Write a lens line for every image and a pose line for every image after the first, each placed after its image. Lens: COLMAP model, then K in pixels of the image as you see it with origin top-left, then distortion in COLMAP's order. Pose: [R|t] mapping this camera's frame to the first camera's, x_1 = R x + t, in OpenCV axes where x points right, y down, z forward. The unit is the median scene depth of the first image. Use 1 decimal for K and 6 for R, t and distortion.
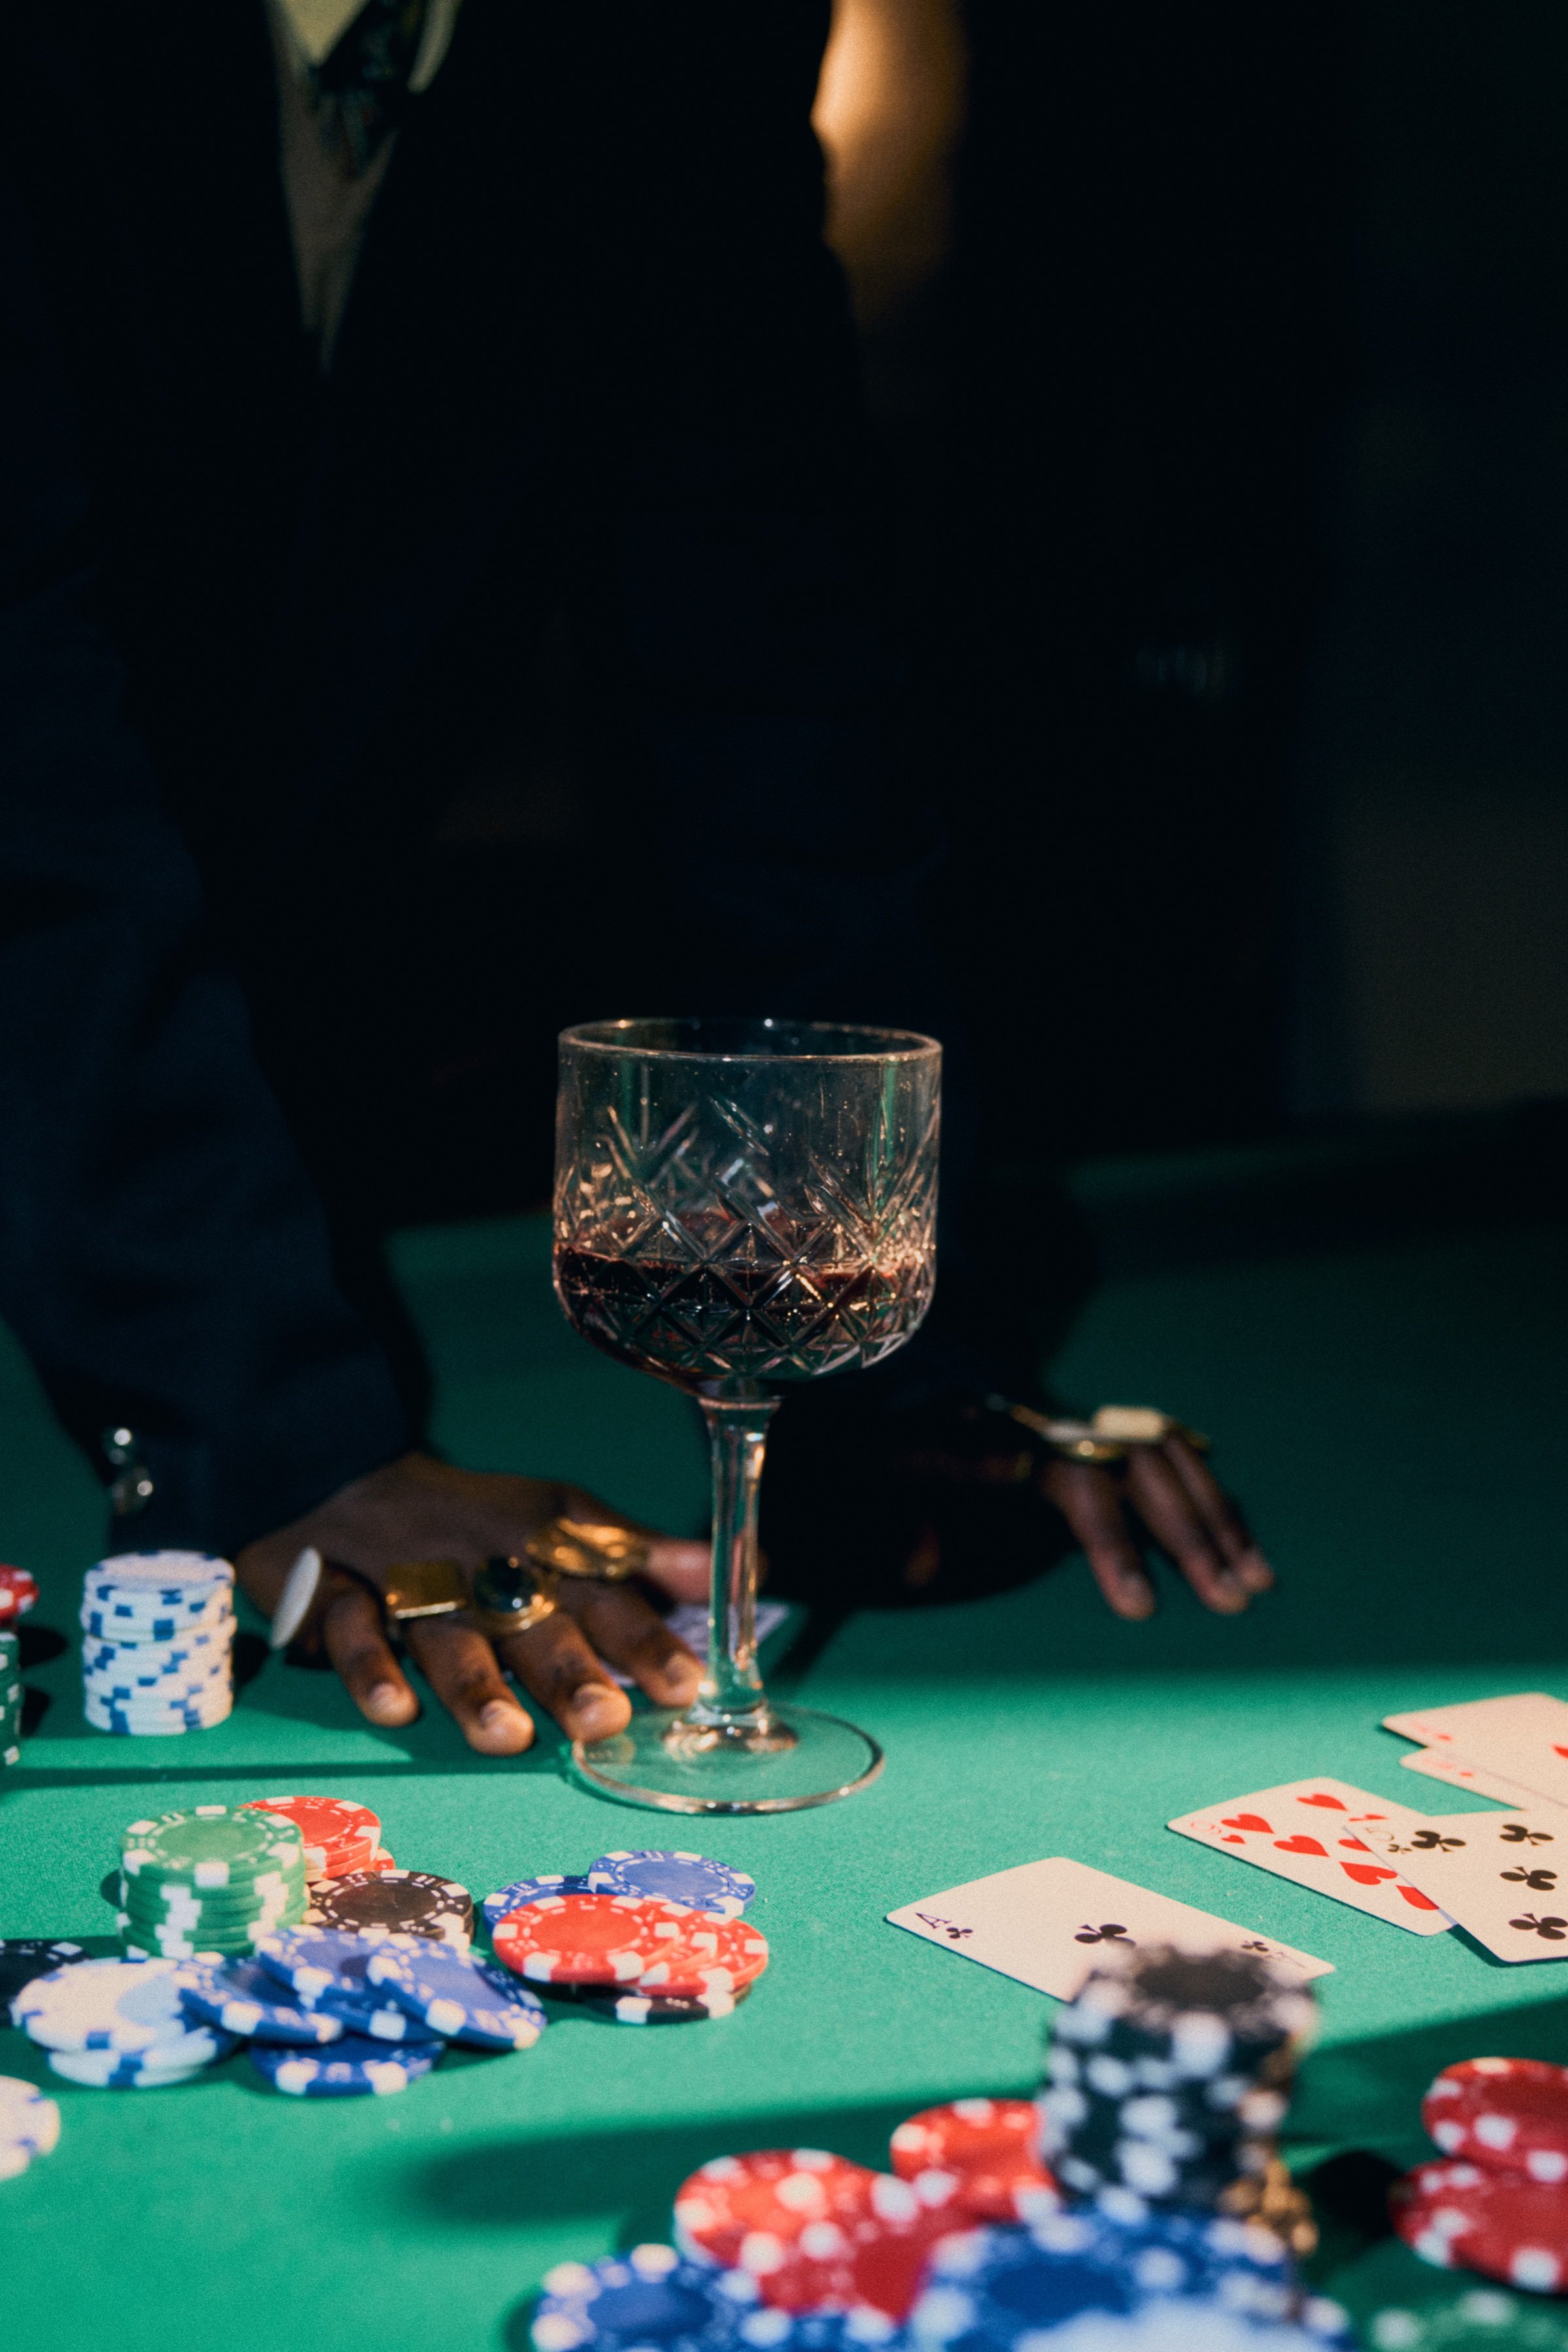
lens RADIAL K [[2881.2, 0, 779.3], [0, 2881.2, 1173.0], [0, 0, 1]] dist [-0.031305, 0.000000]
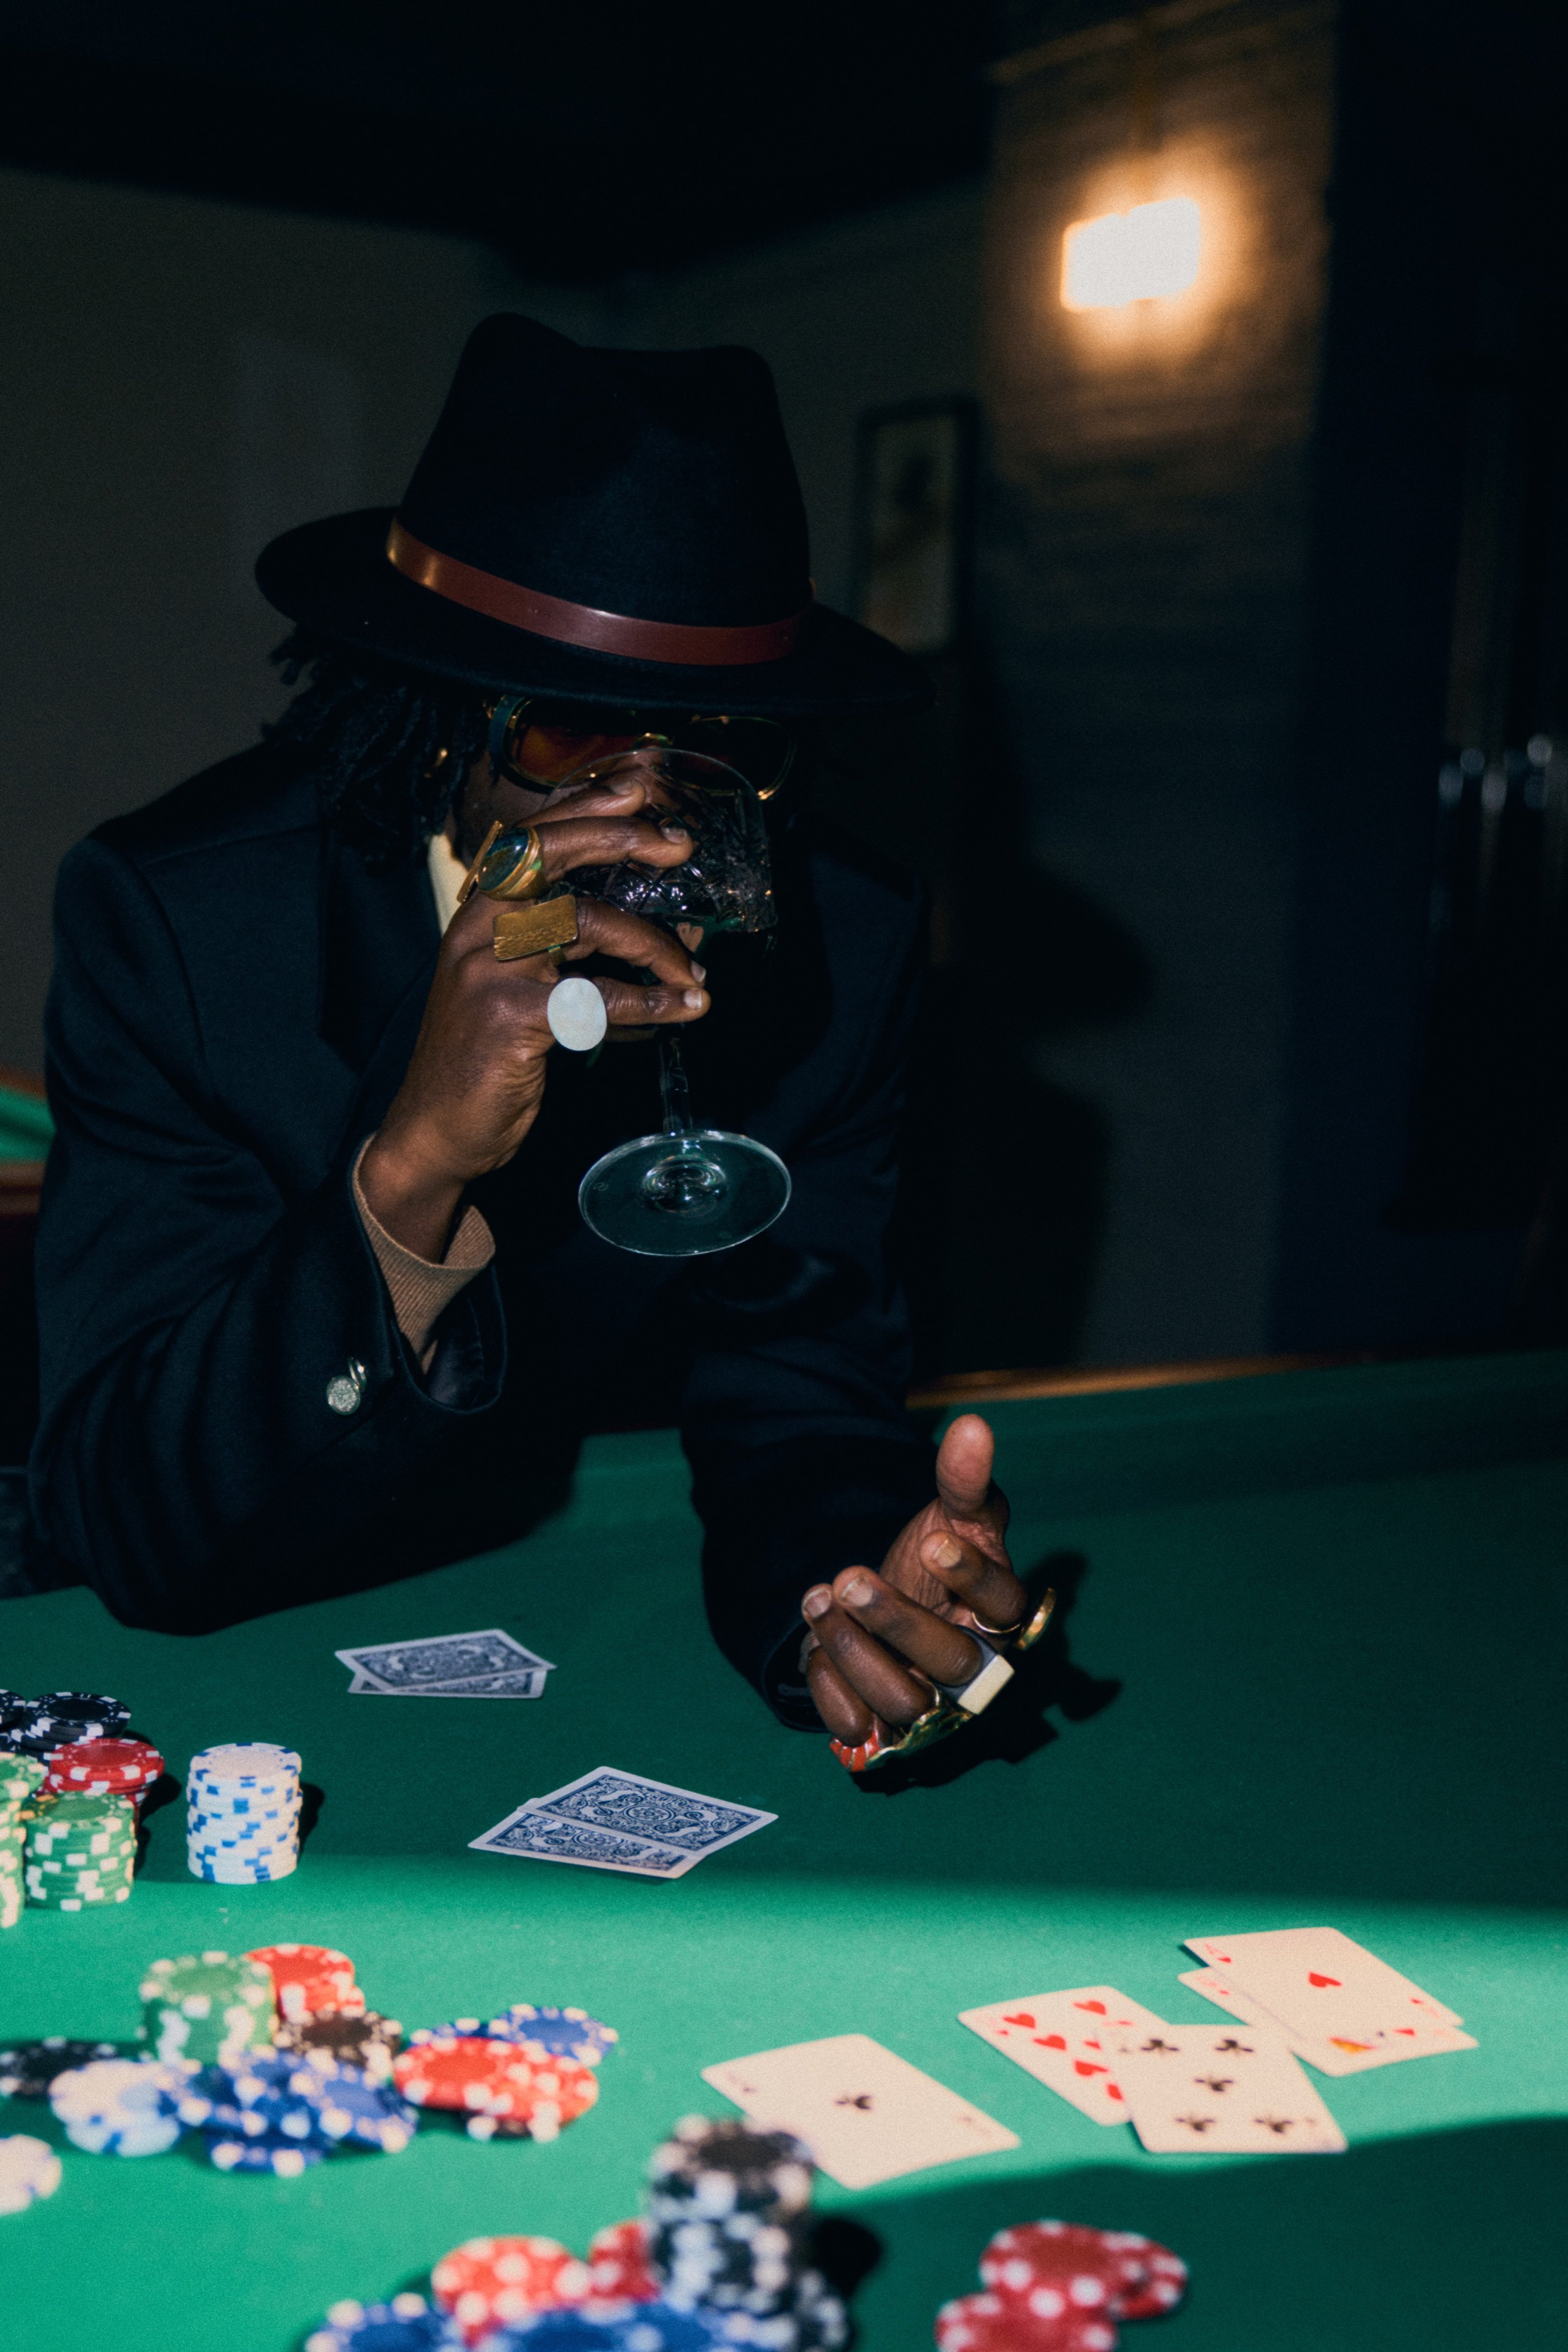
lens RADIAL K [[2881.2, 0, 779.8], [0, 2881.2, 1166.5], [0, 0, 1]] dist [-0.031305, 0.000000]
pose [[0.986899, 0.033546, -0.157814, 0.291389], [-0.037659, 0.999023, -0.023139, -0.145197], [0.156883, 0.028779, 0.987198, -0.356301]]
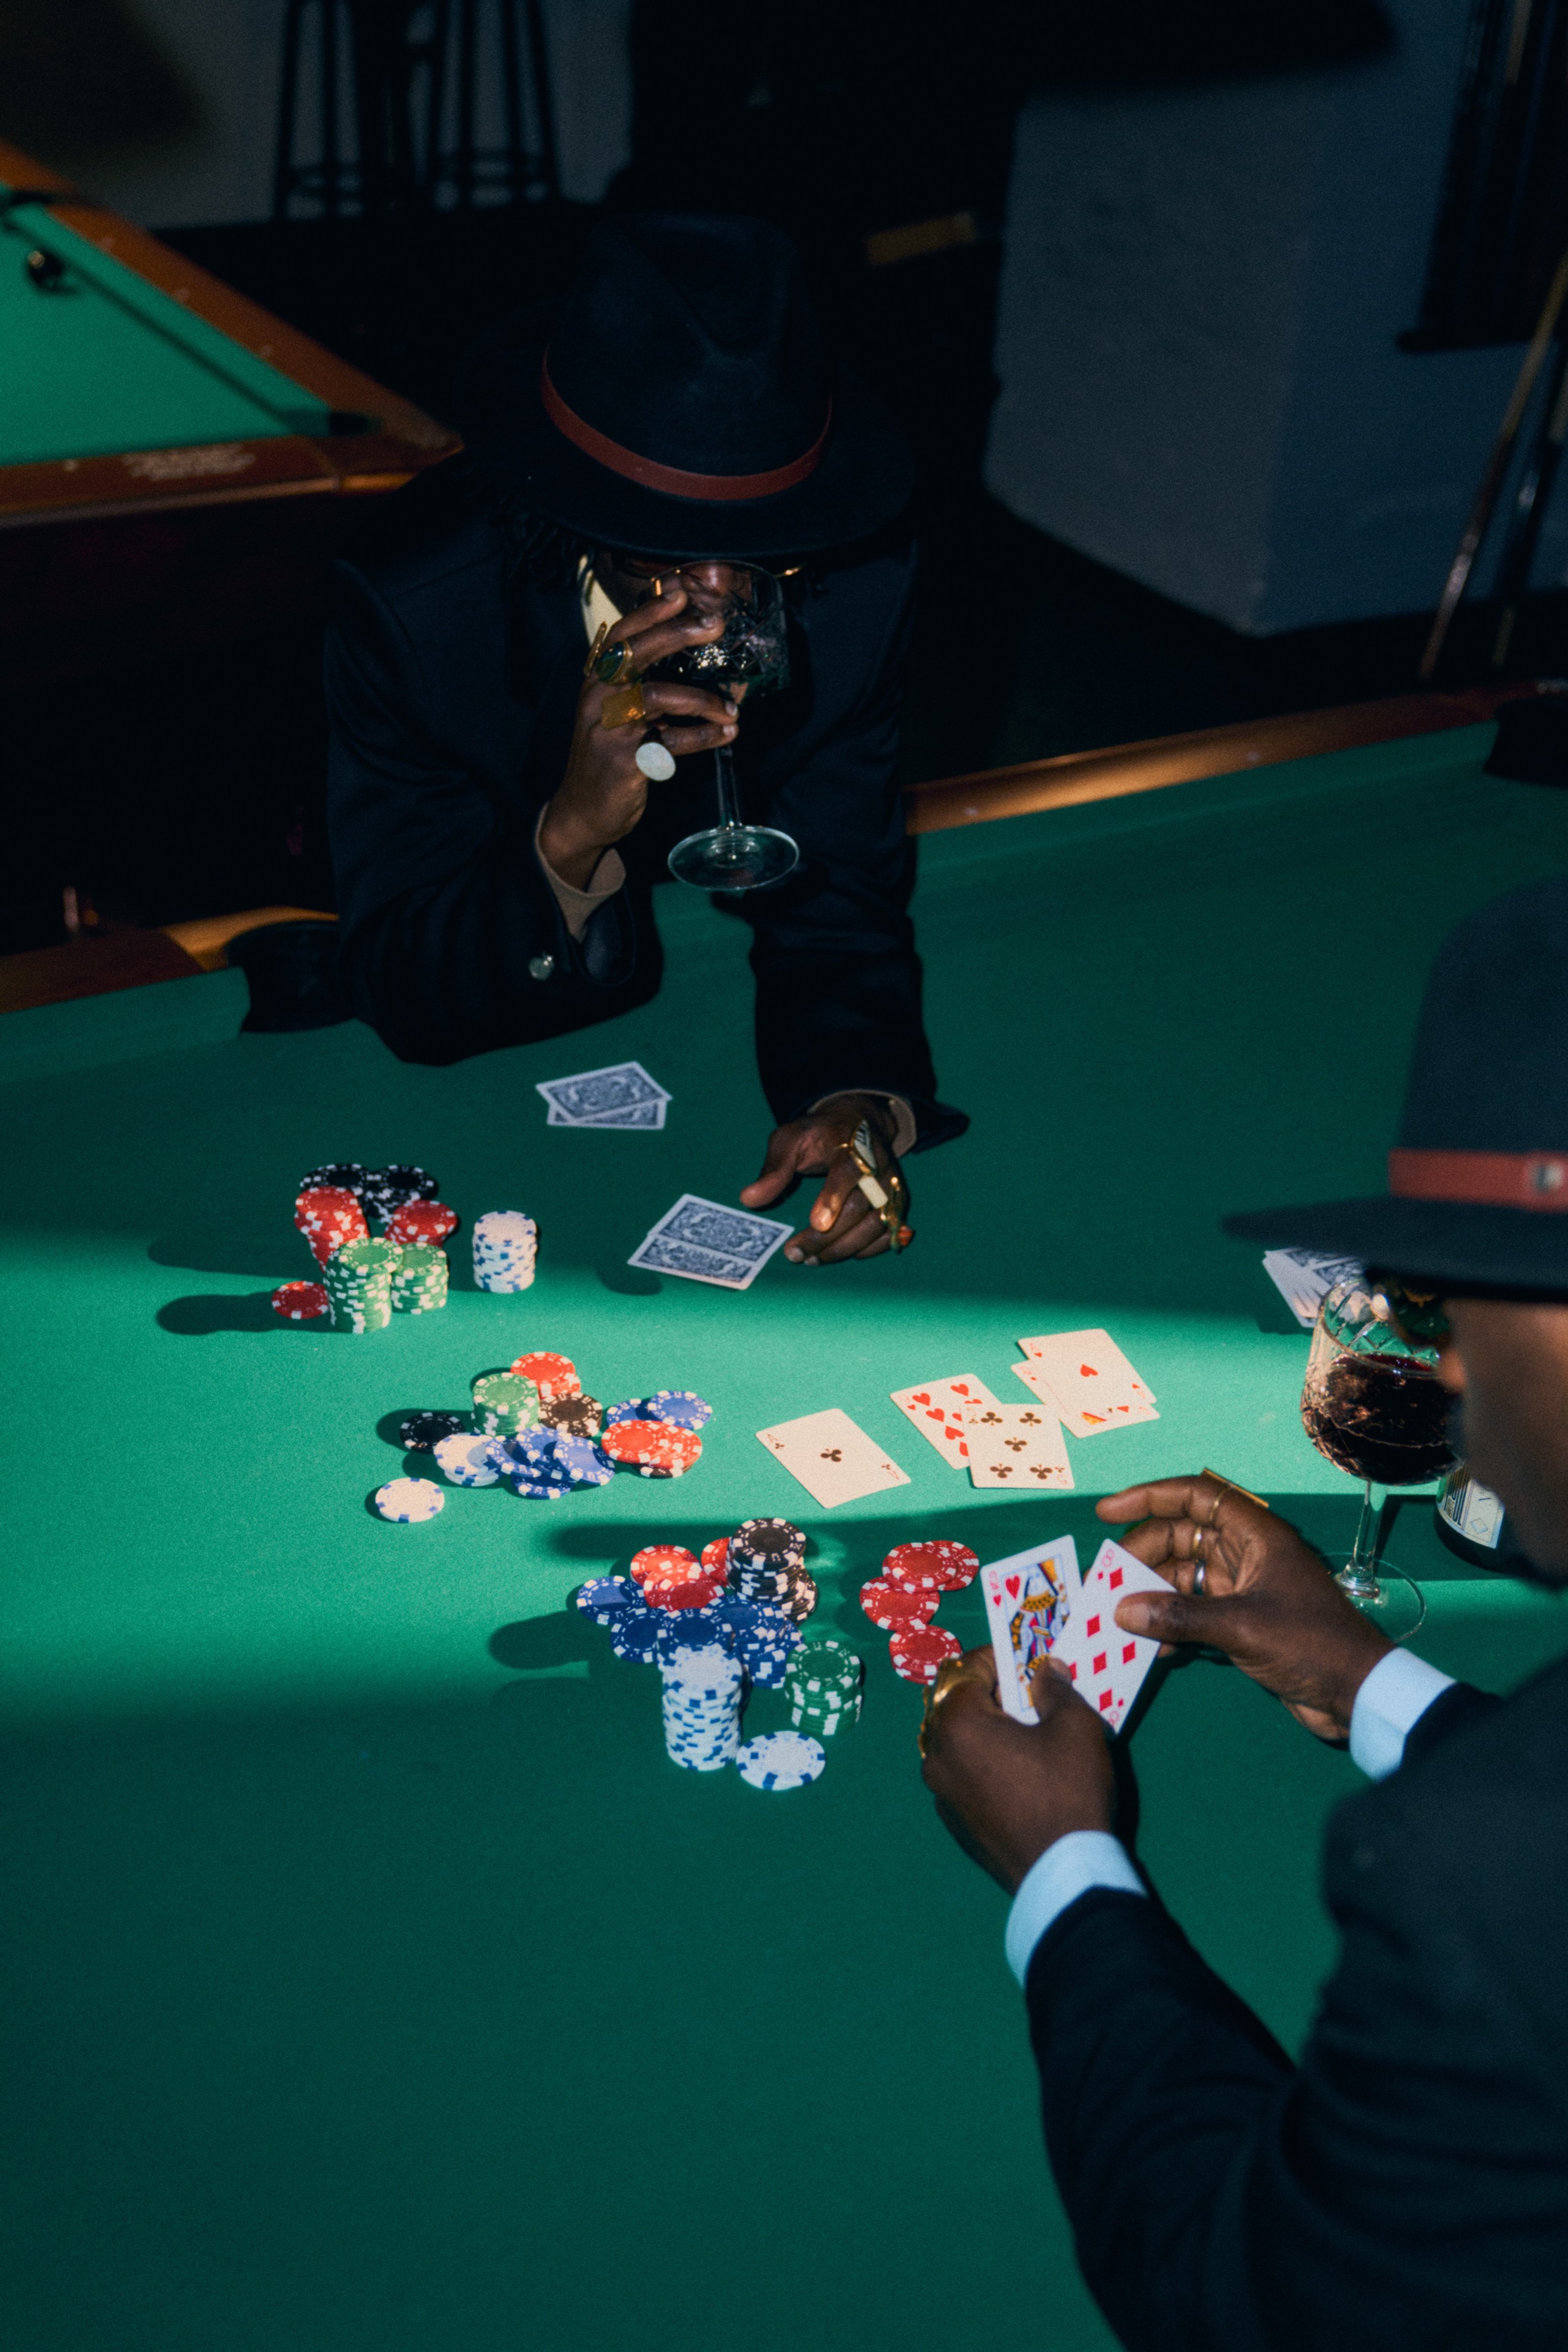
lens RADIAL K [[2881.2, 0, 783.9], [0, 2881.2, 1170.3], [0, 0, 1]] dist [-0.031305, 0.000000]
pose [[0.981664, 0.114056, -0.152732, 0.474996], [-0.048722, 0.924757, 0.377426, -1.046082], [0.184288, -0.363064, 0.913358, -1.436317]]
